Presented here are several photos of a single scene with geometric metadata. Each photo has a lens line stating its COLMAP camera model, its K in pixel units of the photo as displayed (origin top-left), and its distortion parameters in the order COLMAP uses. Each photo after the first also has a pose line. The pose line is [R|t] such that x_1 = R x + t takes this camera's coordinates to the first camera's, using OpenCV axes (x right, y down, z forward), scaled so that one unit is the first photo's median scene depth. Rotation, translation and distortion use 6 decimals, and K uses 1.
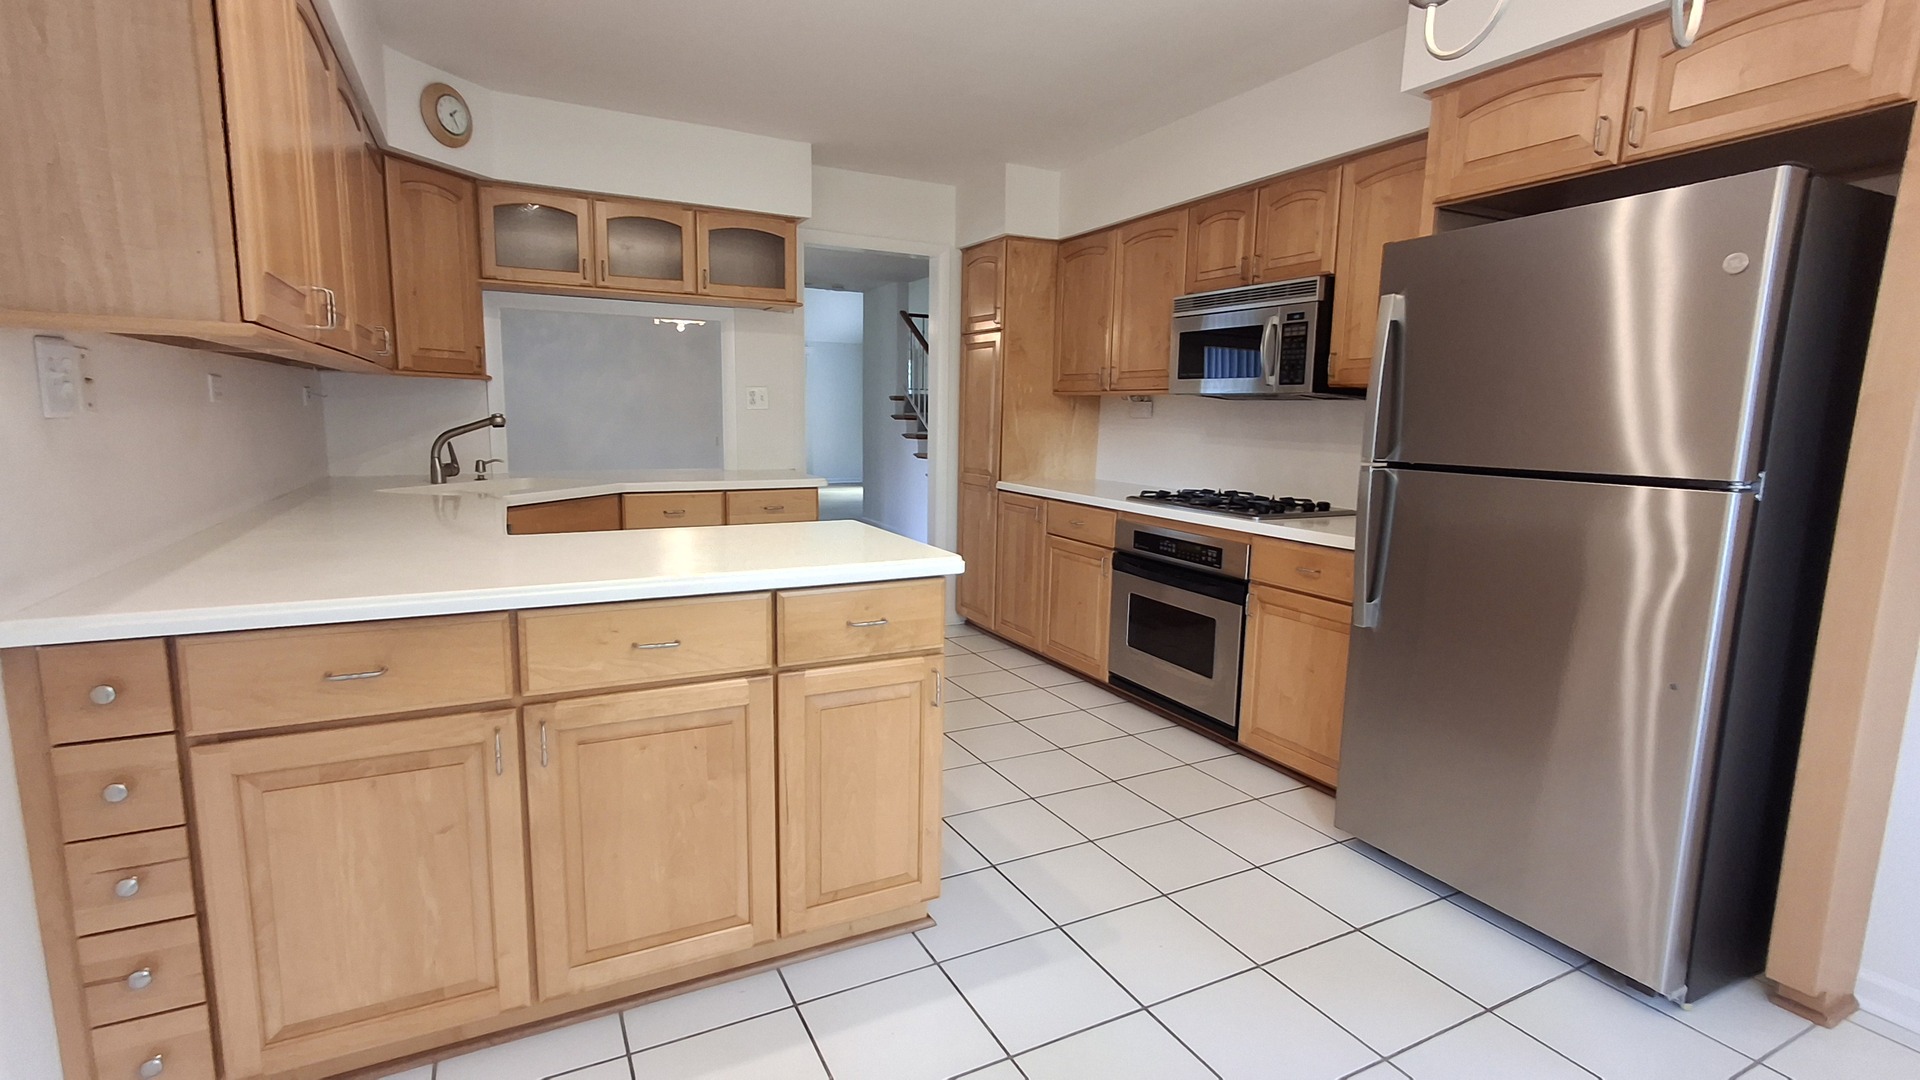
lens RADIAL K [[879.7, 0, 957.2], [0, 879.7, 539.6], [0, 0, 1]] dist [0.009095, 0.000745]
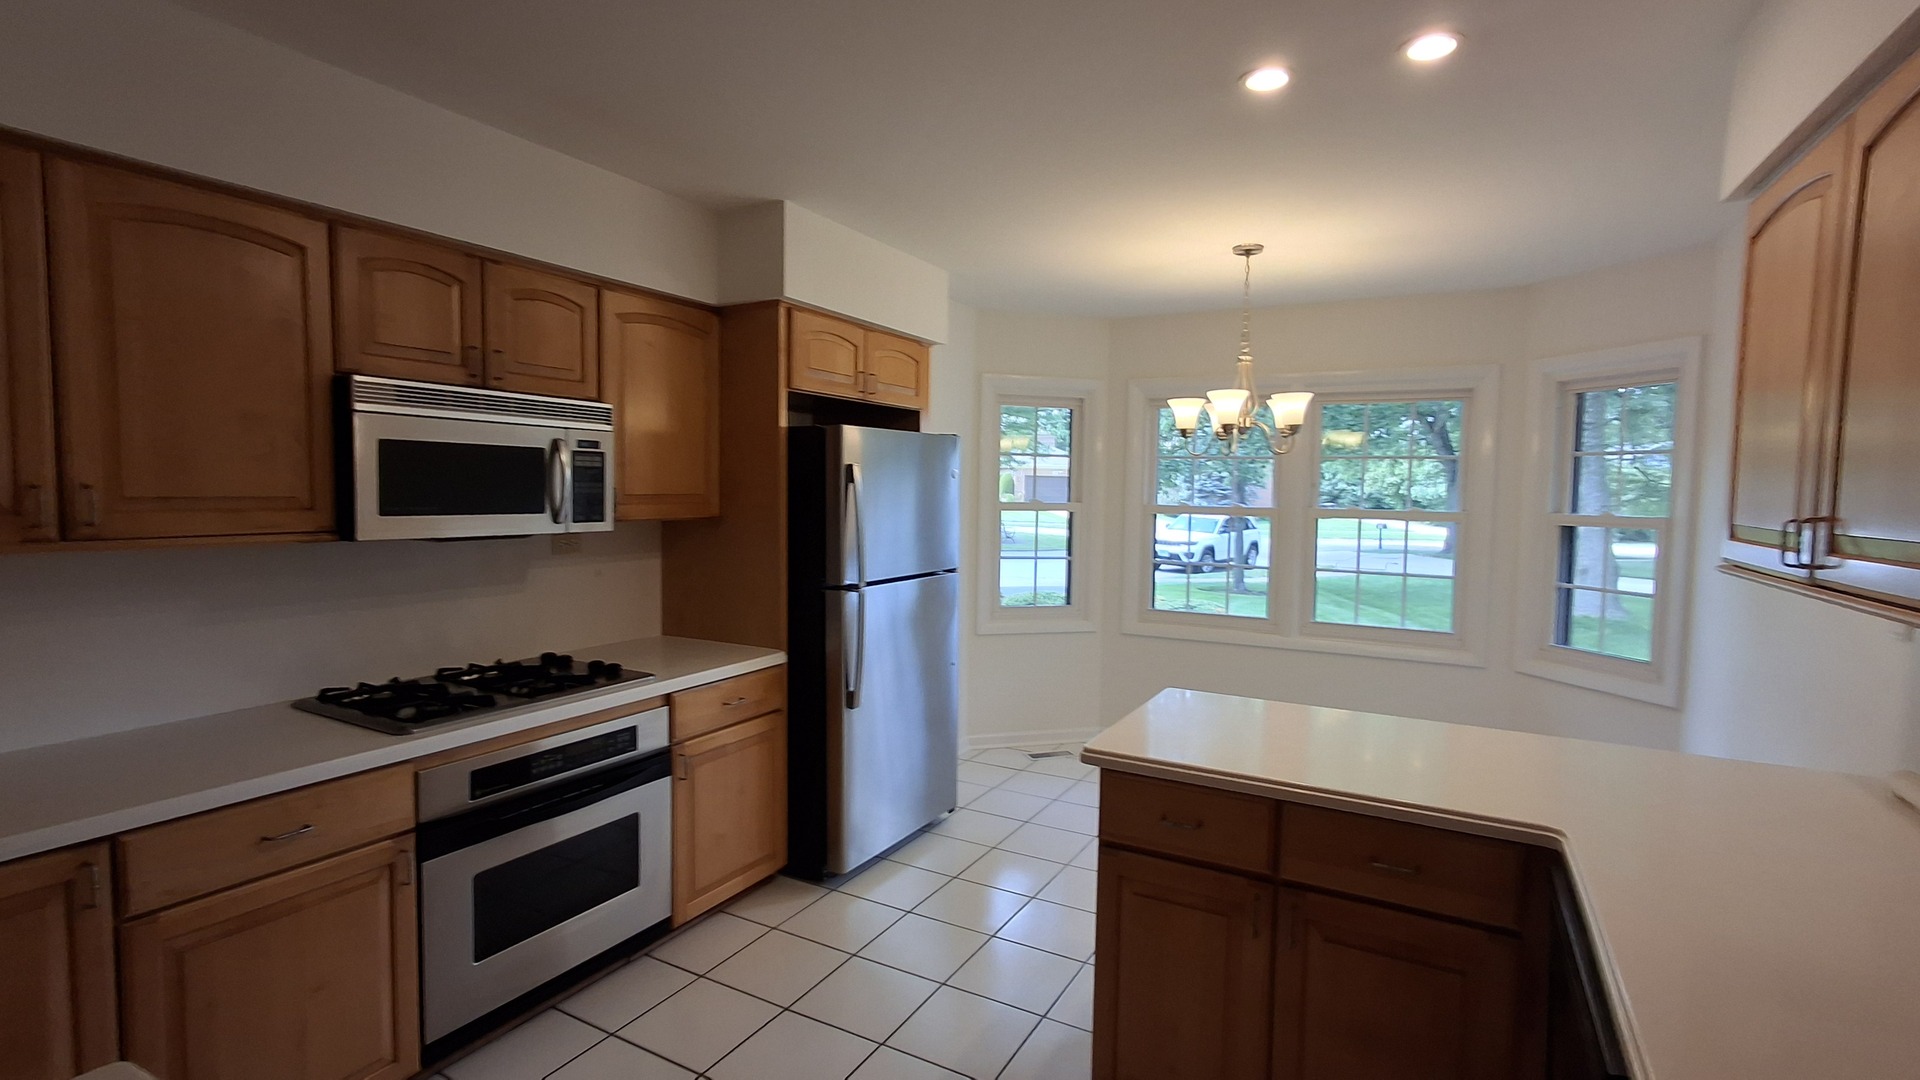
lens RADIAL K [[879.7, 0, 960.7], [0, 879.7, 542.1], [0, 0, 1]] dist [0.009095, 0.000745]
pose [[-0.550031, -0.084171, 0.830892, -0.529789], [0.091807, 0.982784, 0.160333, -0.260013], [-0.830083, 0.164470, -0.532834, 1.153503]]
